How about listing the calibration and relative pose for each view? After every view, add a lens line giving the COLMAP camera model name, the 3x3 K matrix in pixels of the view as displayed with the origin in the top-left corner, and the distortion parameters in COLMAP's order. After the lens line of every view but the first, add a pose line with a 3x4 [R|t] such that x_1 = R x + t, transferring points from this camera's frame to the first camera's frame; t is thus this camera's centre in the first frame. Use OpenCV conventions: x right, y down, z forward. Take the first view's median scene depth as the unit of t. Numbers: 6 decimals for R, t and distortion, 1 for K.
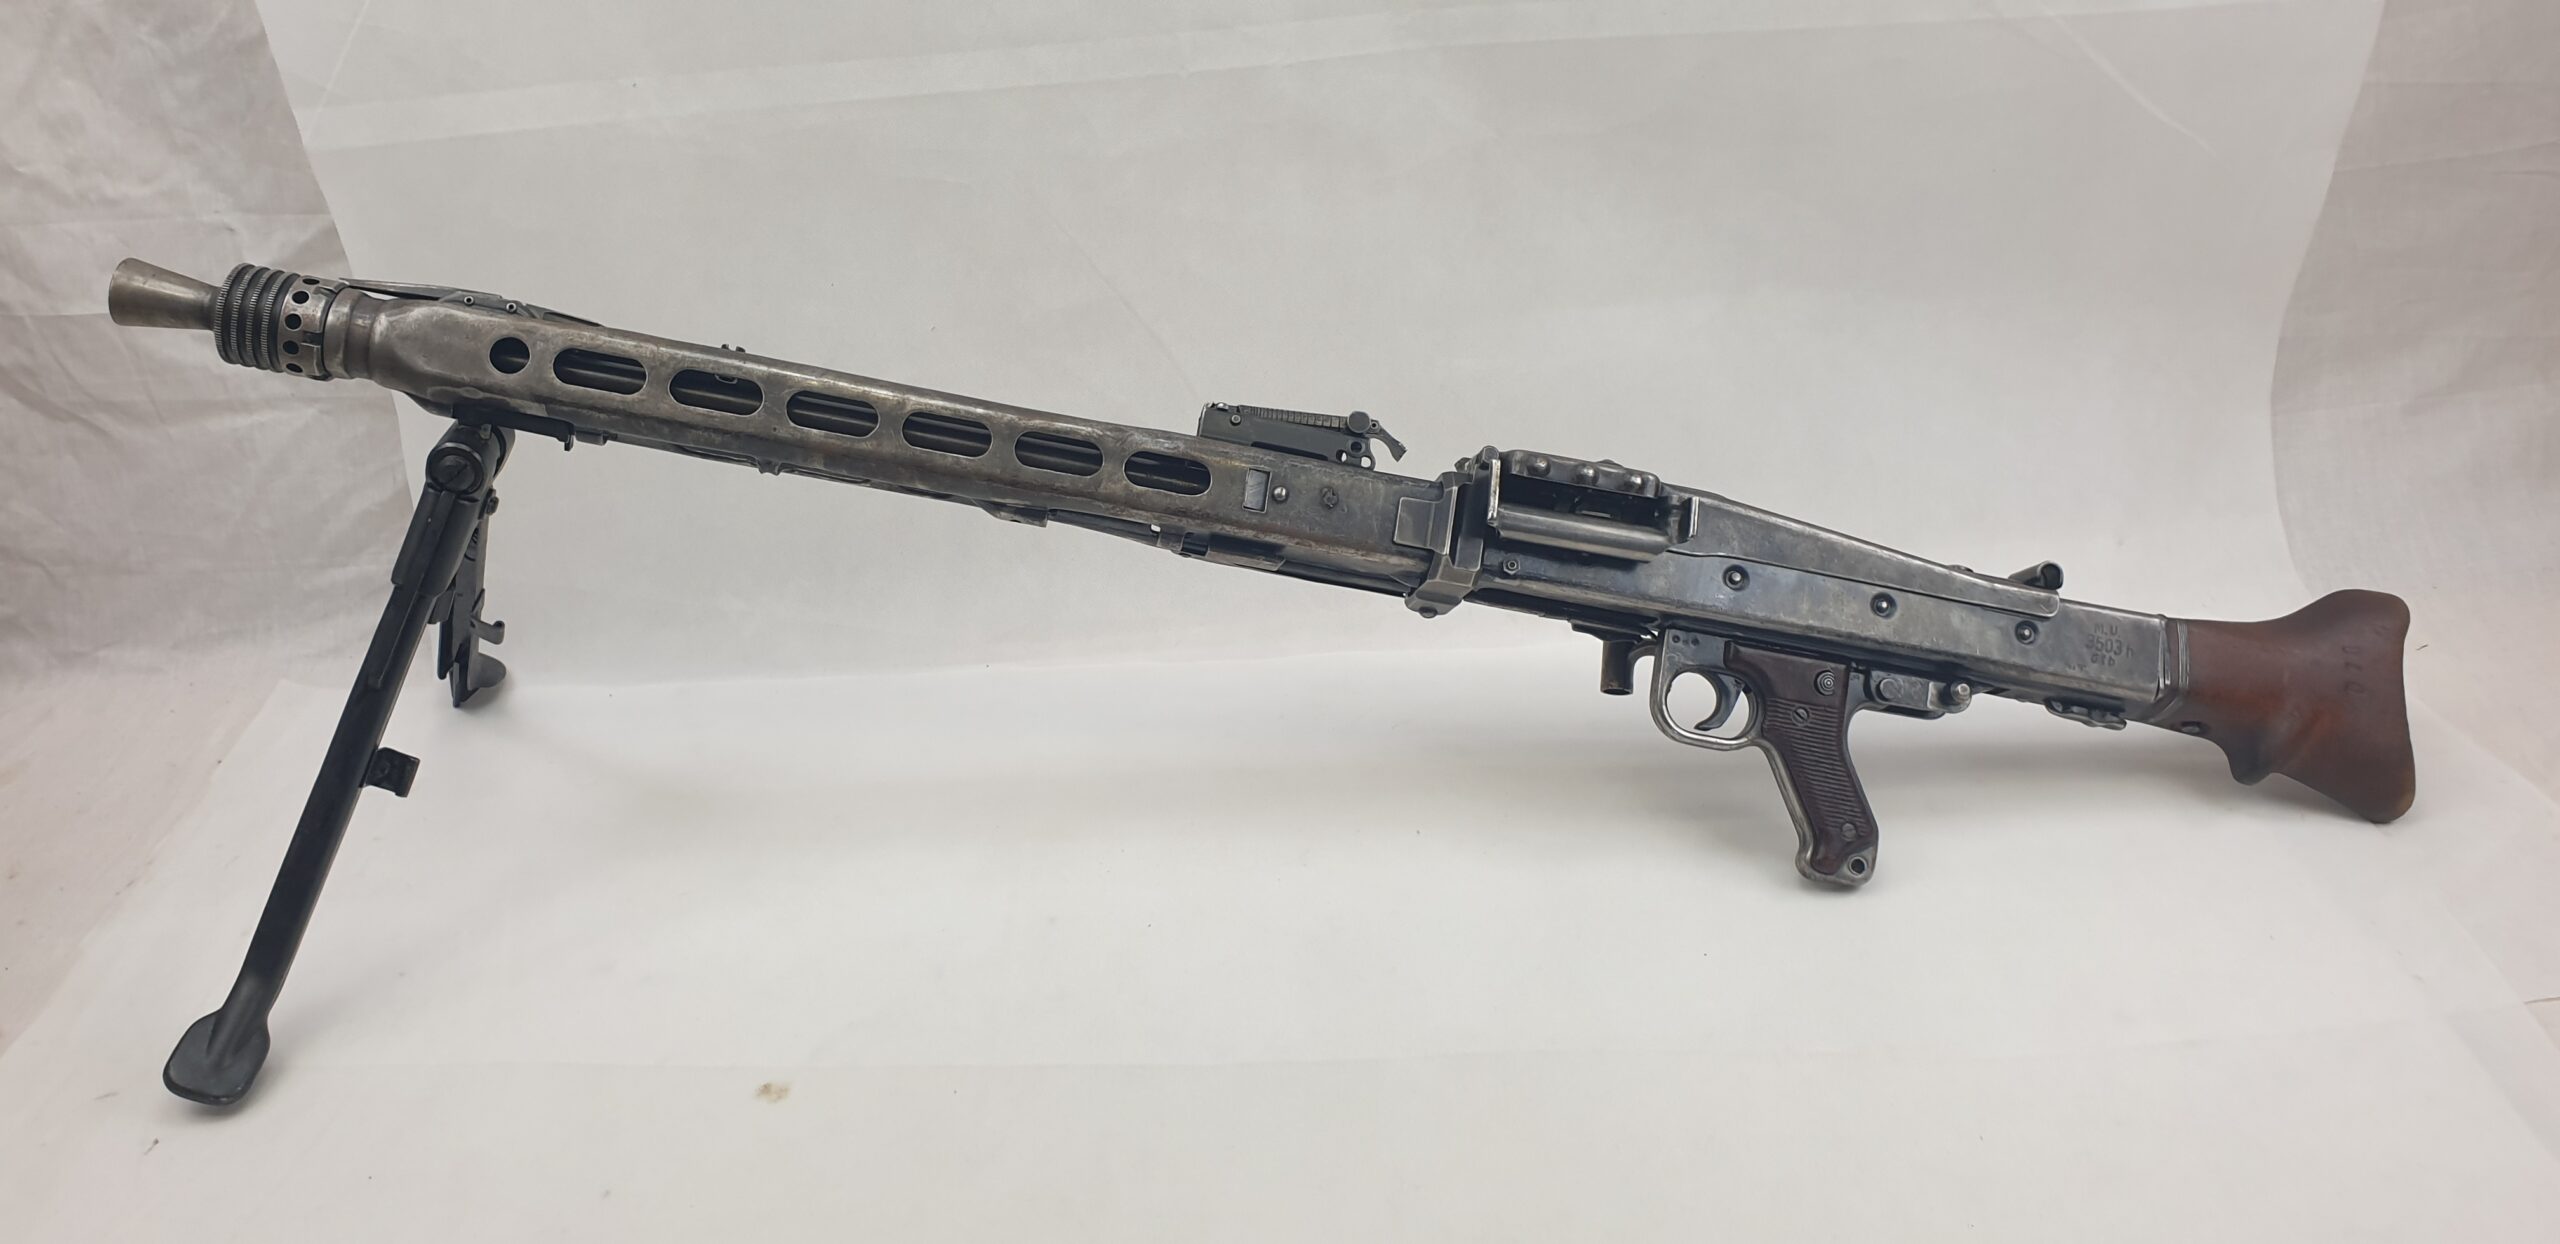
lens RADIAL K [[1805.4, 0, 1281.0], [0, 1805.4, 580.5], [0, 0, 1]] dist [0.001964, -0.089612]
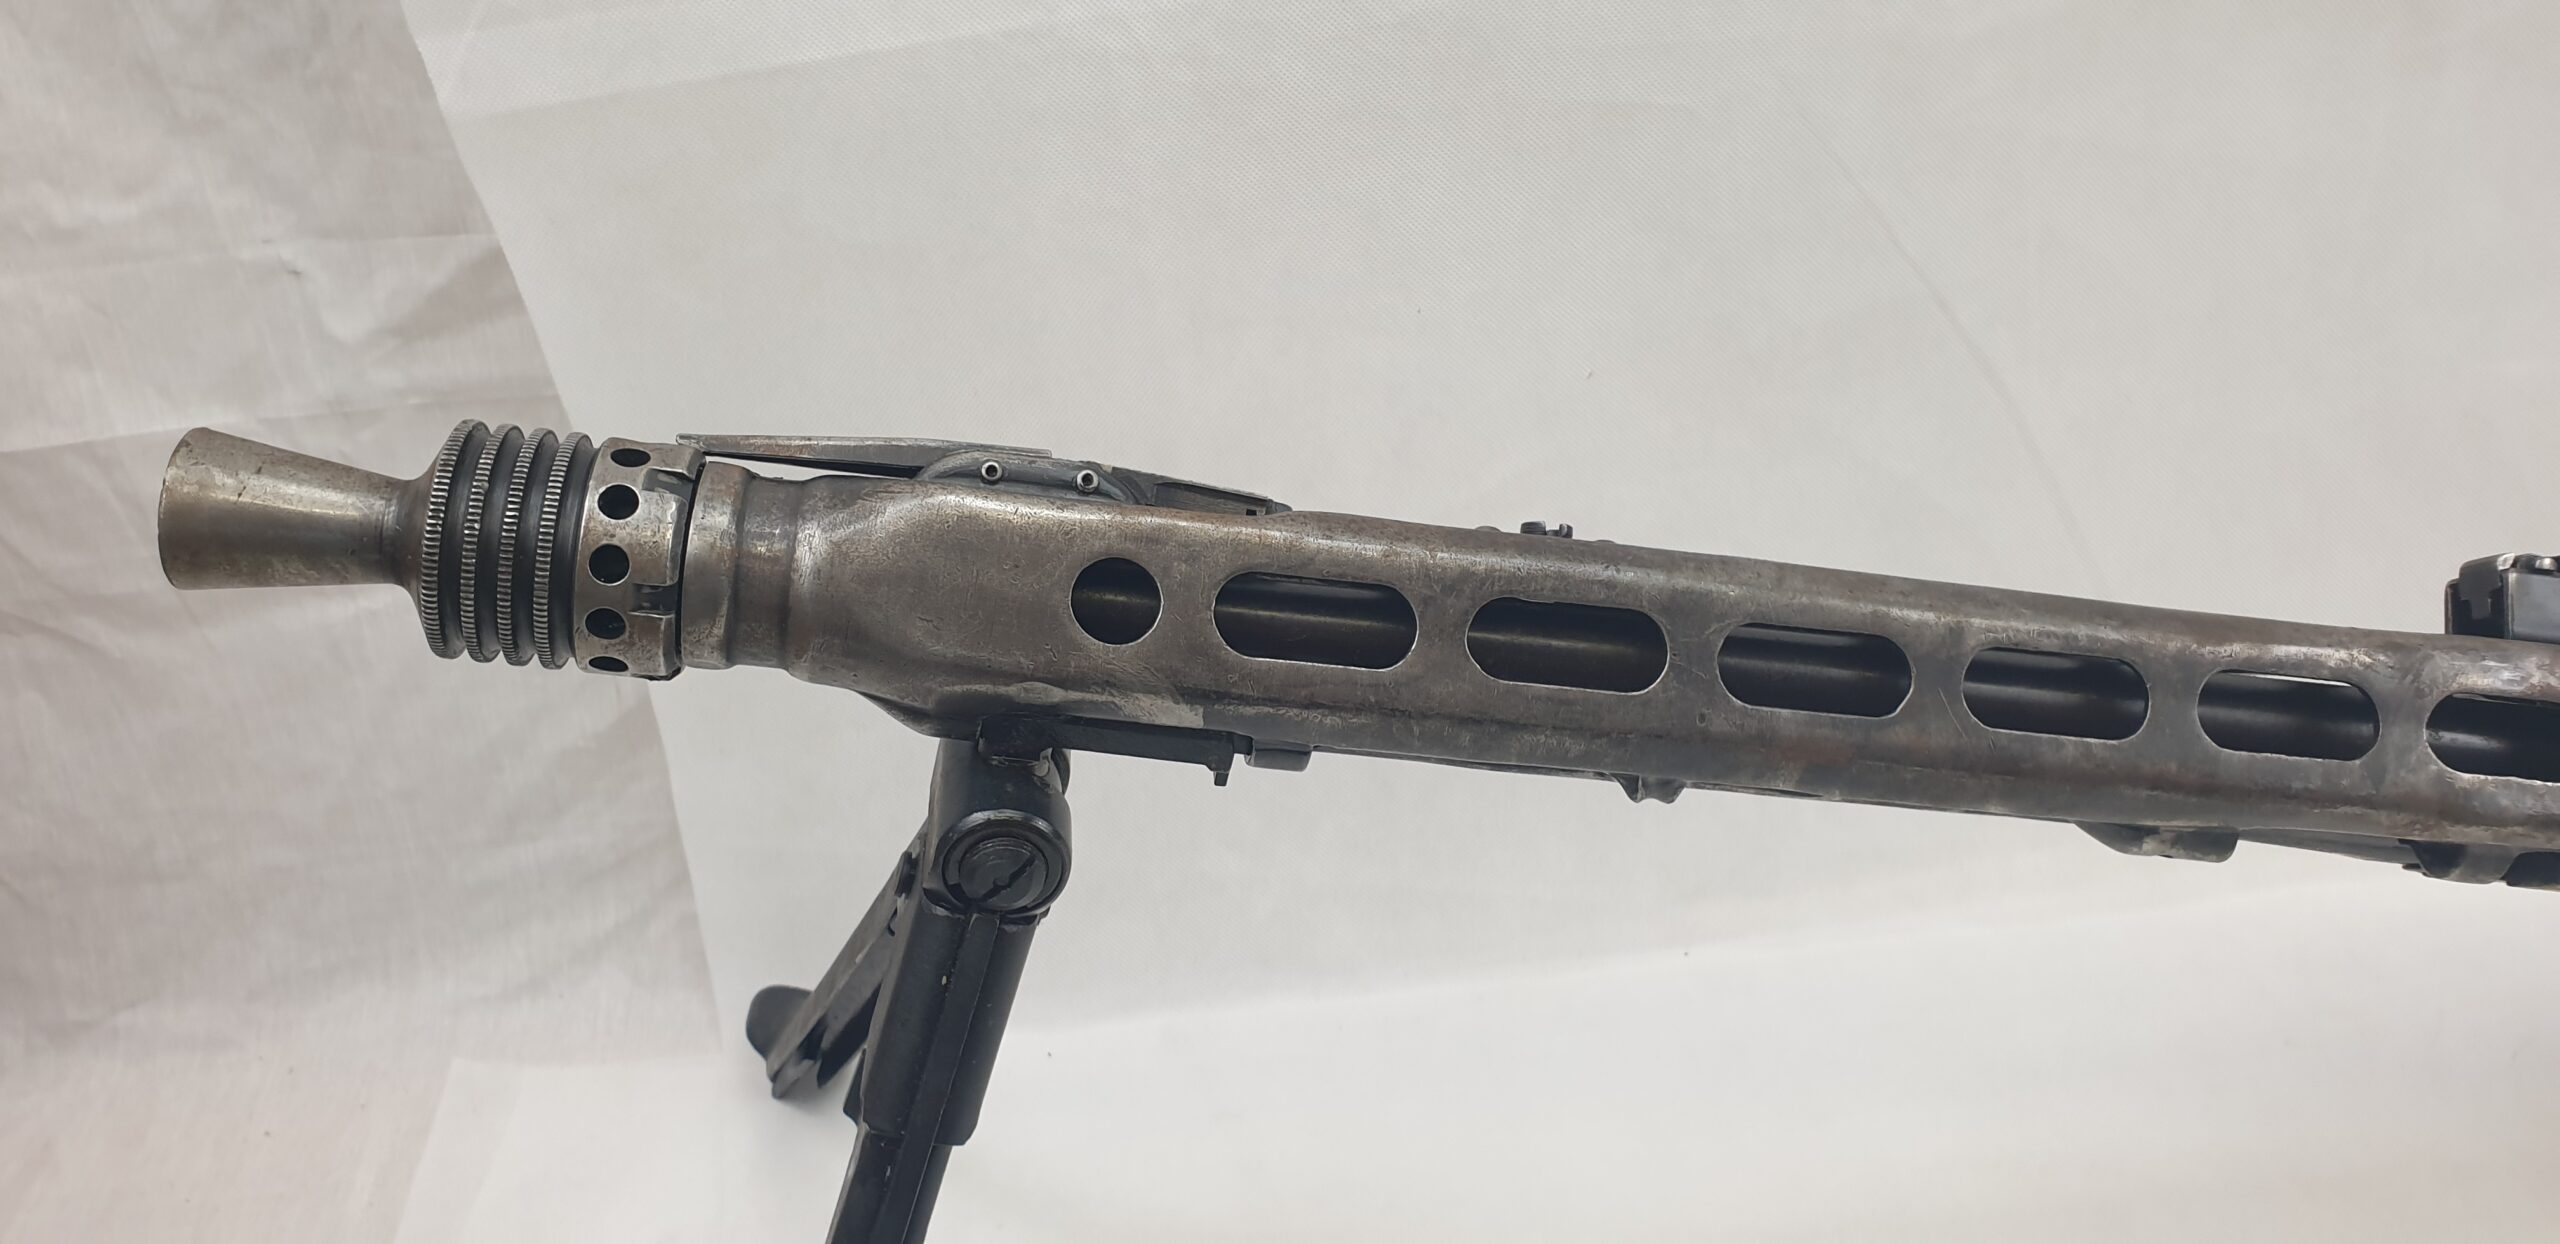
lens RADIAL K [[2060.3, 0, 1280.0], [0, 2060.3, 622.0], [0, 0, 1]] dist [0.013249, -0.086806]
pose [[0.997583, -0.063102, -0.029105, -0.355333], [0.064860, 0.995838, 0.064037, -0.141104], [0.024943, -0.065770, 0.997523, 0.481921]]
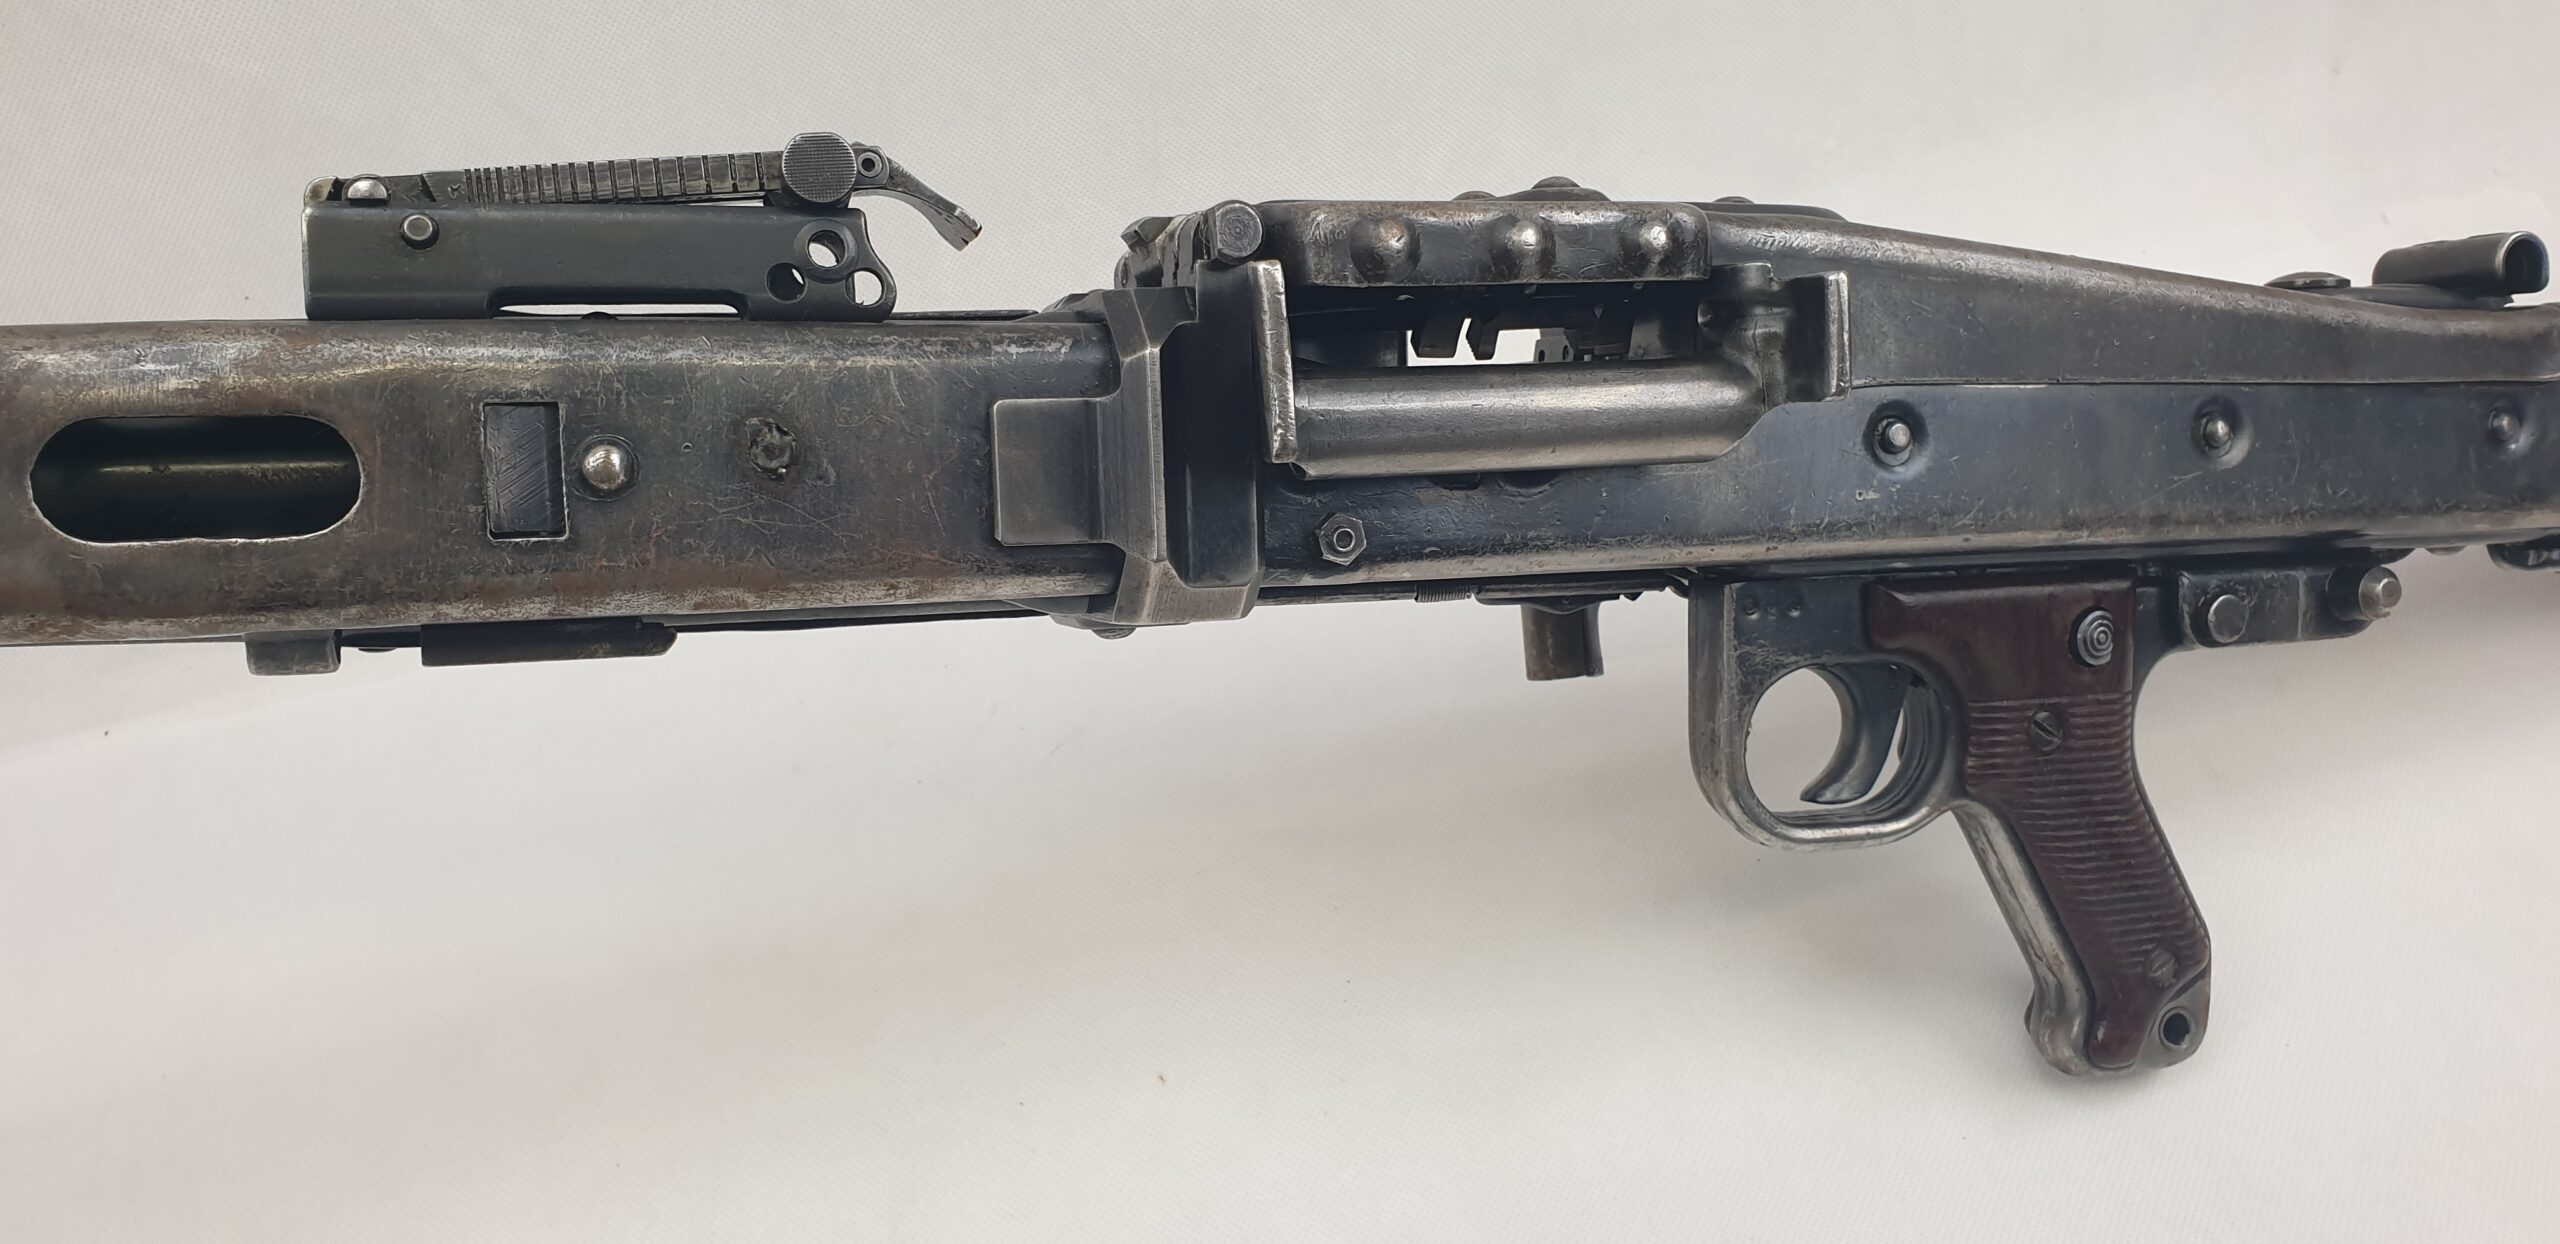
lens RADIAL K [[2060.3, 0, 1280.0], [0, 2060.3, 622.0], [0, 0, 1]] dist [0.013249, -0.086806]
pose [[0.969130, -0.181132, 0.167266, 0.048091], [0.128269, 0.949800, 0.285353, -0.110260], [-0.210556, -0.255089, 0.943714, 0.636485]]
